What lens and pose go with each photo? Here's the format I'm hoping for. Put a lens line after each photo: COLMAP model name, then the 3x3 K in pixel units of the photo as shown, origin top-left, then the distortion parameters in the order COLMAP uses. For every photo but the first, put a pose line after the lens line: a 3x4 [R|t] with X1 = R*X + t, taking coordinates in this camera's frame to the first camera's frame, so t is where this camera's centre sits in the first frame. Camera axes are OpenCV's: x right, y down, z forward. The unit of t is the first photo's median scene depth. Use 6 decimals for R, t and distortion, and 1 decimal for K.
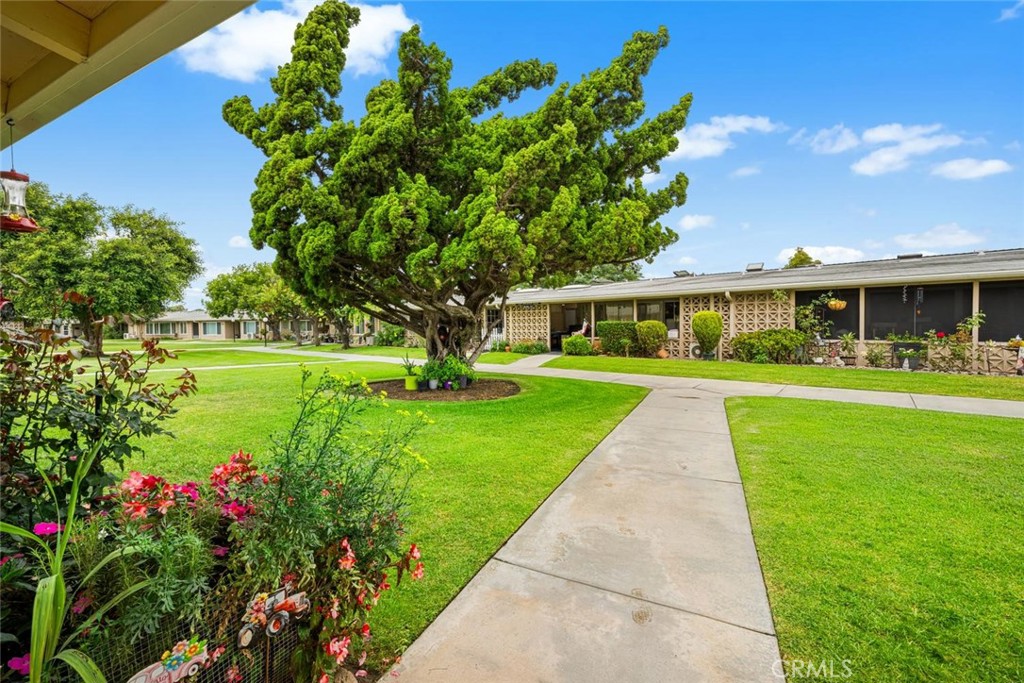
lens RADIAL K [[410.6, 0, 512.3], [0, 410.6, 340.3], [0, 0, 1]] dist [-0.001269, -0.000234]
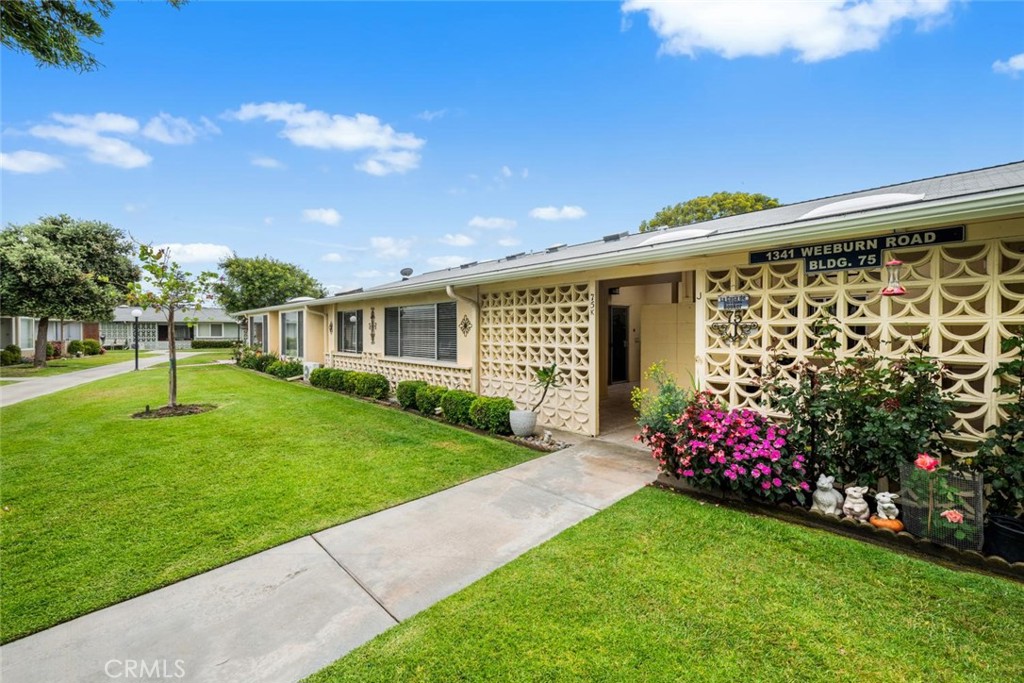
lens RADIAL K [[410.6, 0, 513.7], [0, 410.6, 335.5], [0, 0, 1]] dist [-0.001269, -0.000234]
pose [[-0.940120, 0.011153, 0.340662, -0.051221], [0.026124, 0.998882, 0.039392, -0.033381], [-0.339842, 0.045932, -0.939360, 0.482157]]
